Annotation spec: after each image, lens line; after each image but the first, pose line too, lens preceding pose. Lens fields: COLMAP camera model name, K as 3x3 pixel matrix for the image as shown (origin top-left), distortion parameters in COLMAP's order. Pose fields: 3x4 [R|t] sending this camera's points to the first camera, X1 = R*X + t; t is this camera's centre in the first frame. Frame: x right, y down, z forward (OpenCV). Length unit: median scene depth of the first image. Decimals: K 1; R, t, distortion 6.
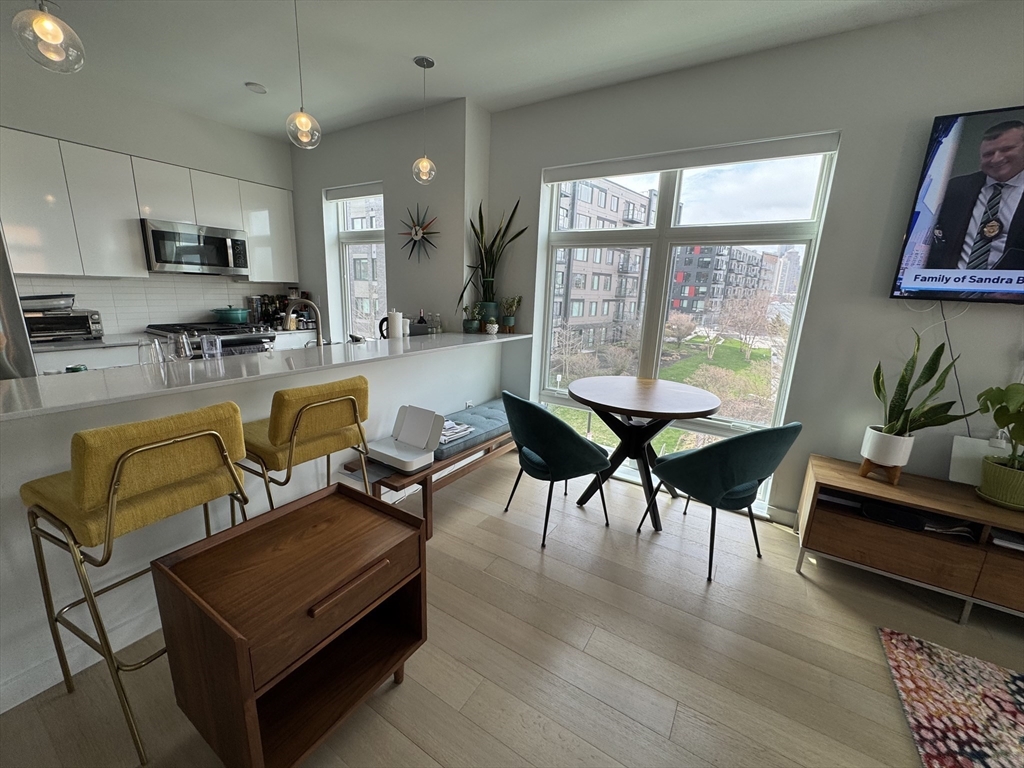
lens RADIAL K [[407.3, 0, 512.0], [0, 407.3, 384.0], [0, 0, 1]] dist [-0.001511, 0.000333]
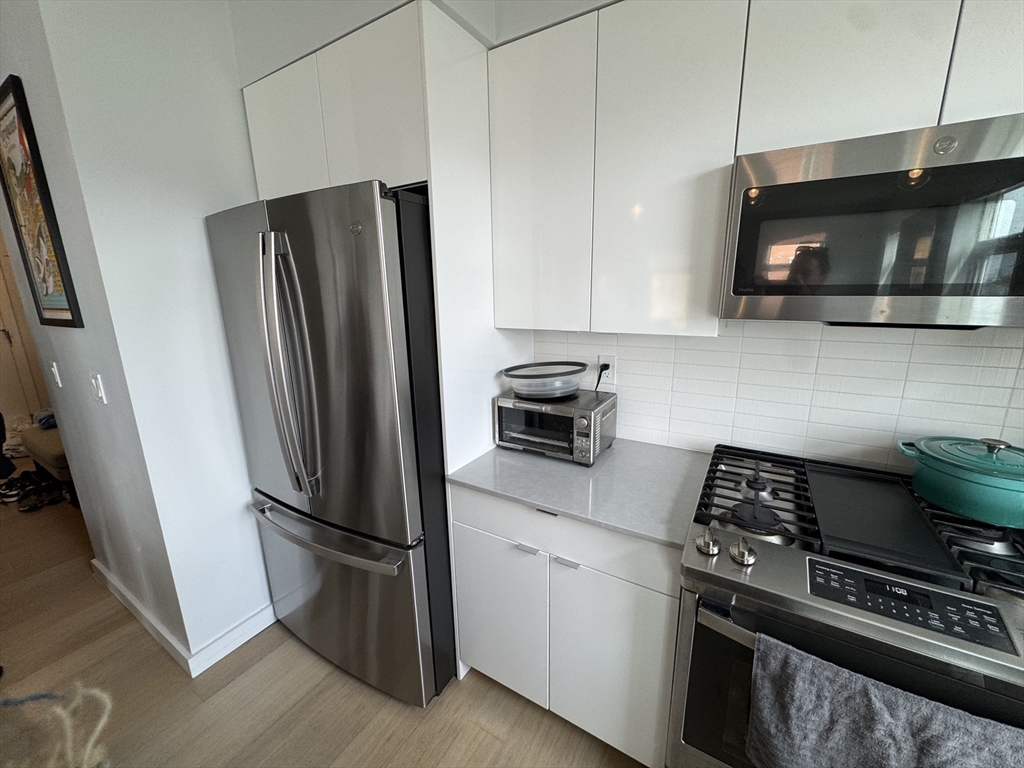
lens RADIAL K [[406.3, 0, 513.0], [0, 406.3, 385.0], [0, 0, 1]] dist [0.000990, -0.000113]
pose [[0.014210, 0.193081, -0.981080, -0.545822], [-0.211620, 0.959533, 0.185776, -0.253548], [0.977249, 0.204976, 0.054495, 0.826832]]
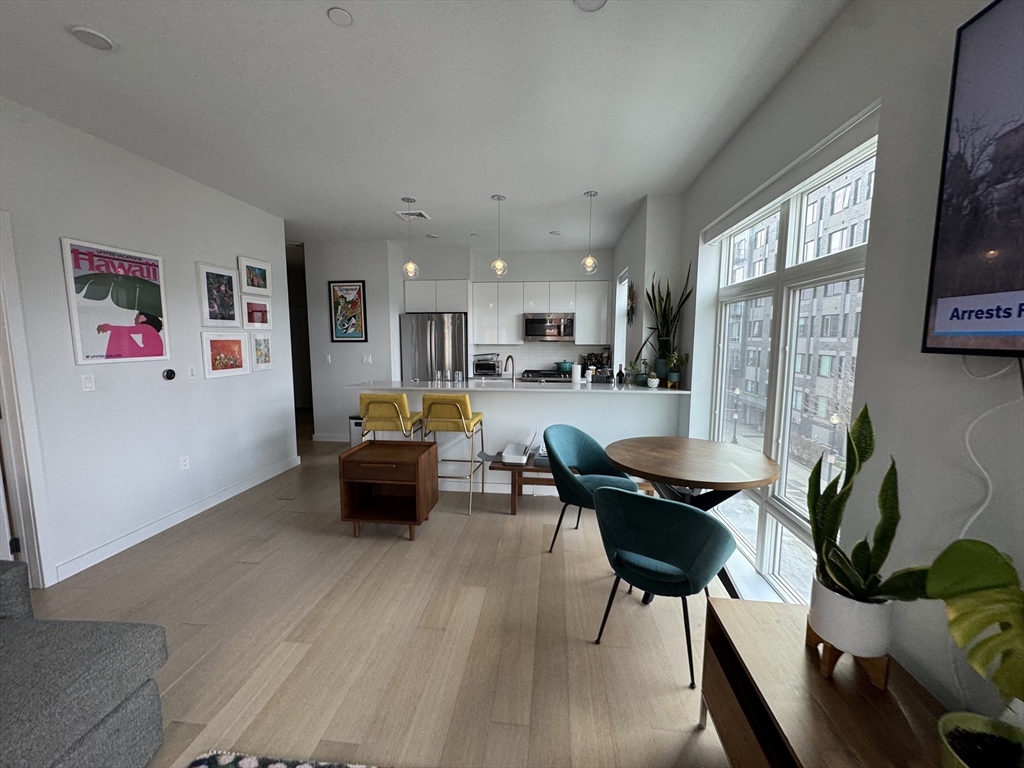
lens RADIAL K [[408.2, 0, 510.1], [0, 408.2, 383.9], [0, 0, 1]] dist [-0.003723, -0.000030]
pose [[0.431523, 0.063632, -0.899855, 0.758566], [-0.192229, 0.981085, -0.022807, -0.033009], [0.881383, 0.182820, 0.435592, 0.182913]]
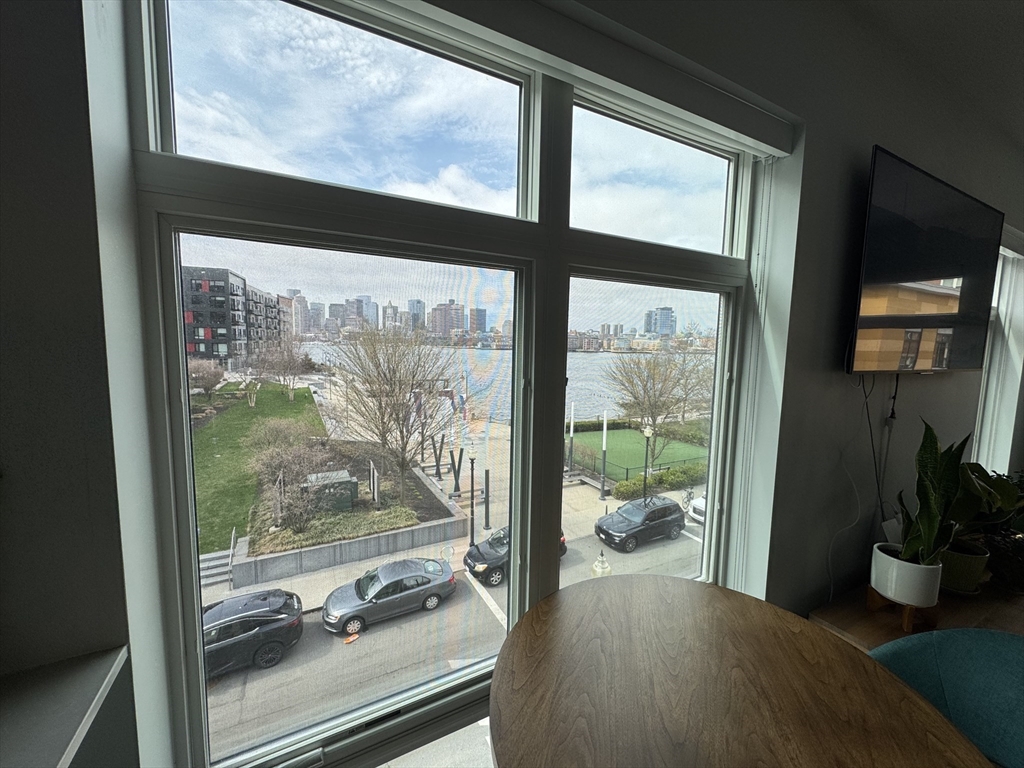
lens RADIAL K [[407.9, 0, 511.1], [0, 407.9, 383.7], [0, 0, 1]] dist [-0.002585, 0.000325]
pose [[0.496277, -0.116051, 0.860373, -0.010457], [0.199703, 0.979710, 0.016956, -0.212625], [-0.844884, 0.163404, 0.509383, 0.739597]]
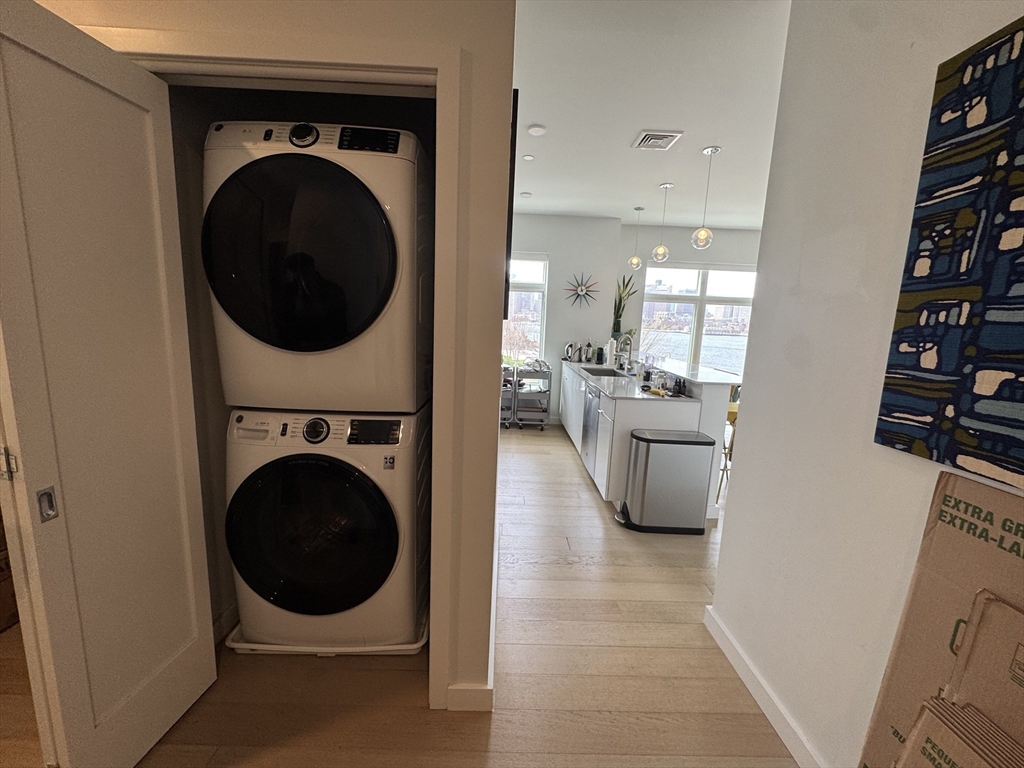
lens RADIAL K [[408.2, 0, 510.1], [0, 408.2, 383.9], [0, 0, 1]] dist [-0.003723, -0.000030]
pose [[0.841841, -0.088438, 0.532430, -1.372587], [0.114296, 0.993322, -0.015723, -0.015574], [-0.527484, 0.074091, 0.846328, -0.175269]]
